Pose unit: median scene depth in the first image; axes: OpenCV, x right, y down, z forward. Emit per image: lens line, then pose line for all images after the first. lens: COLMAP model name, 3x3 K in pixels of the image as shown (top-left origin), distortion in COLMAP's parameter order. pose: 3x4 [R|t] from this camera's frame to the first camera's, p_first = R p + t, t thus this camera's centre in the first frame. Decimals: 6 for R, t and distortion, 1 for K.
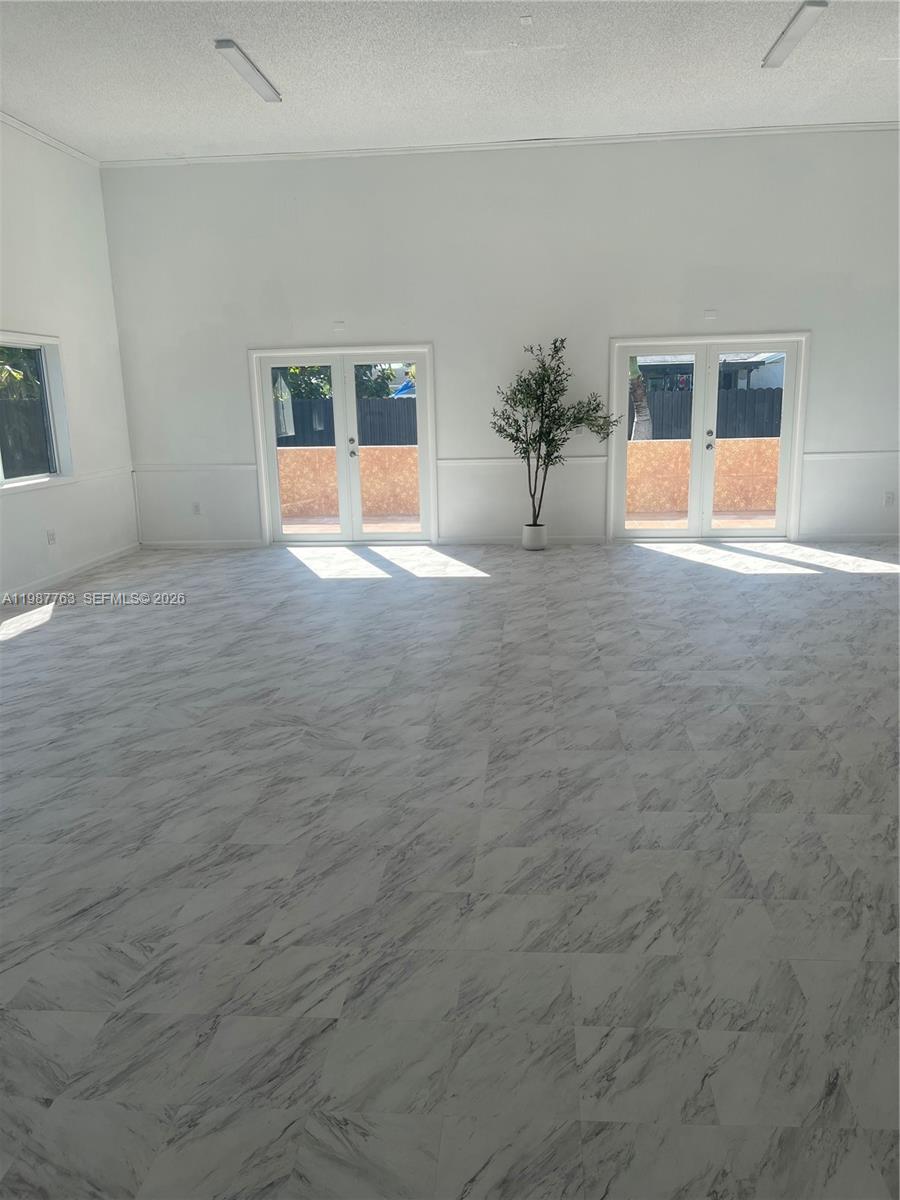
lens RADIAL K [[902.5, 0, 452.6], [0, 902.5, 600.5], [0, 0, 1]] dist [0.025623, -0.022029]
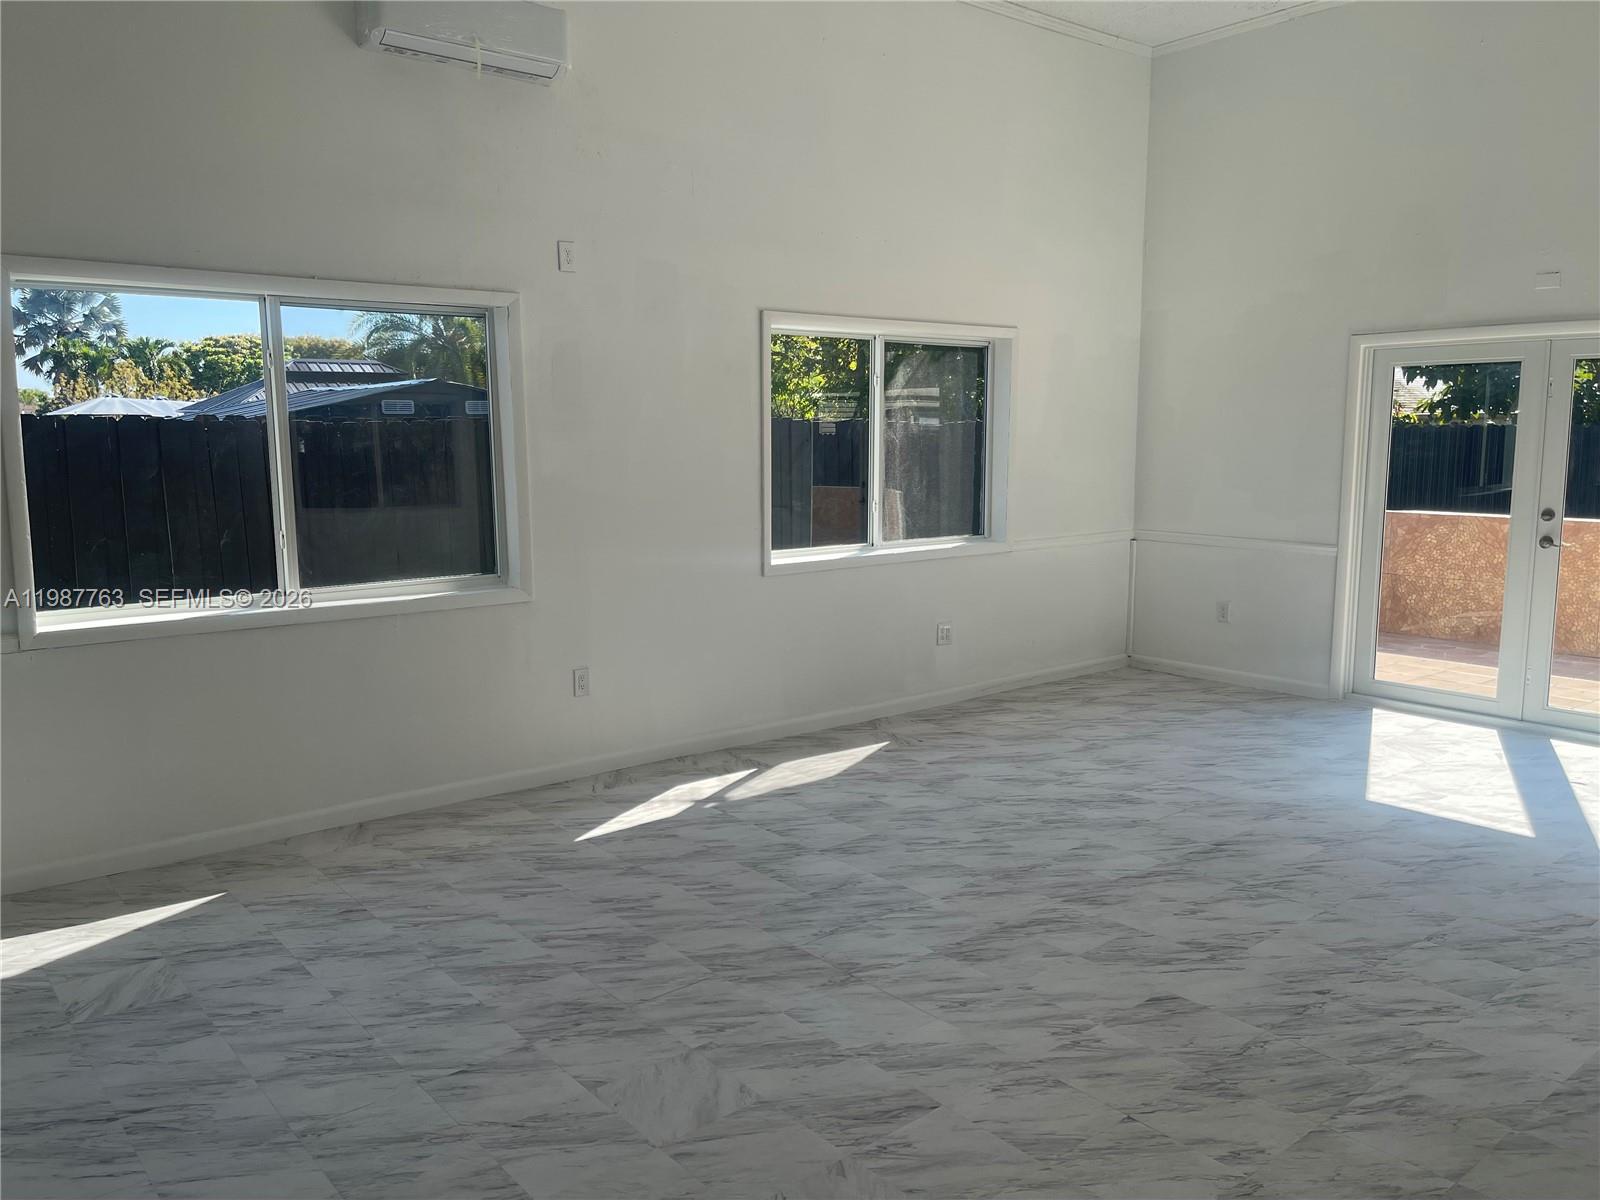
lens RADIAL K [[1203.3, 0, 792.9], [0, 1203.3, 607.4], [0, 0, 1]] dist [0.025623, -0.022029]
pose [[0.702219, 0.122375, -0.701365, 0.072615], [-0.168801, 0.985646, 0.002969, -0.069855], [0.691660, 0.116306, 0.712796, 0.301939]]
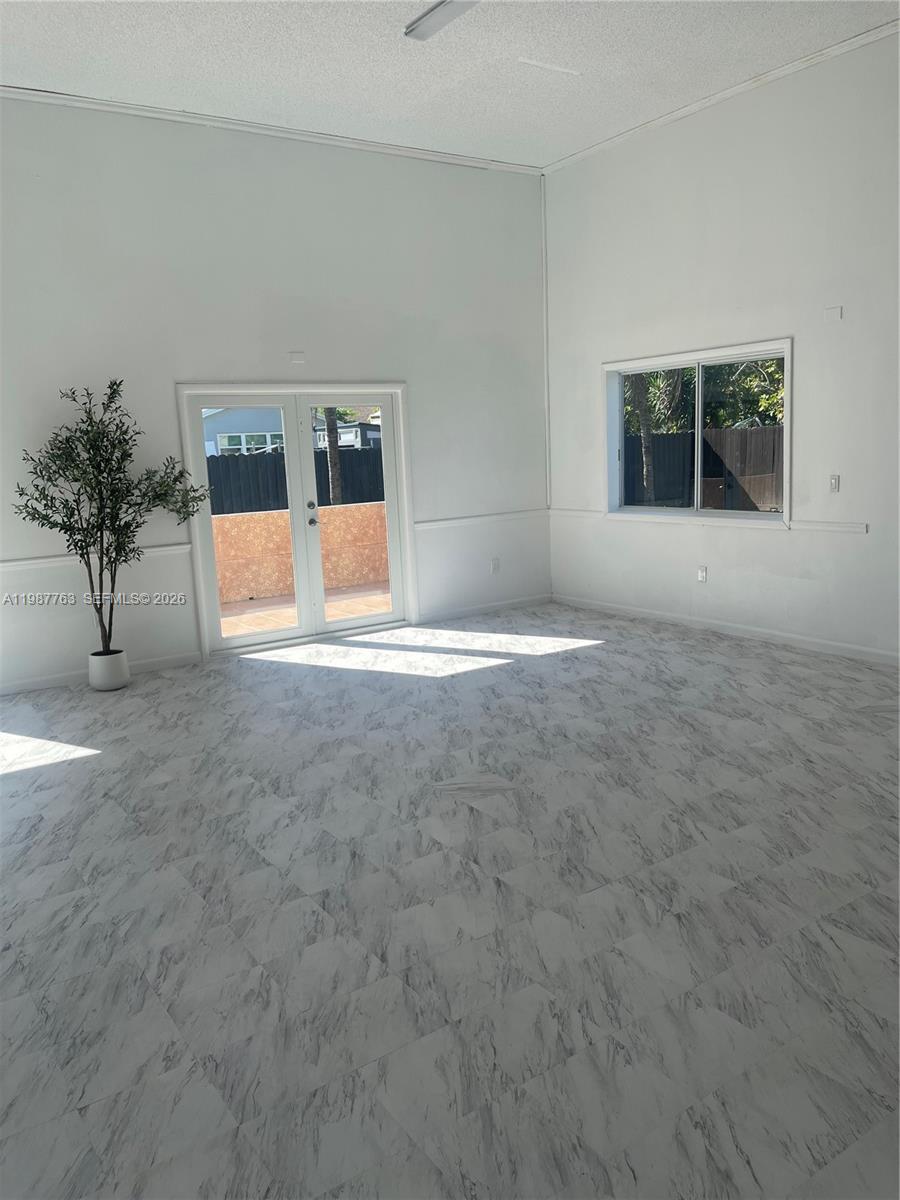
lens RADIAL K [[902.5, 0, 455.5], [0, 902.5, 594.3], [0, 0, 1]] dist [0.025623, -0.022029]
pose [[0.770823, -0.115172, 0.626552, -0.131303], [0.166392, 0.985780, -0.023501, -0.070316], [-0.614936, 0.122369, 0.779025, 0.324986]]
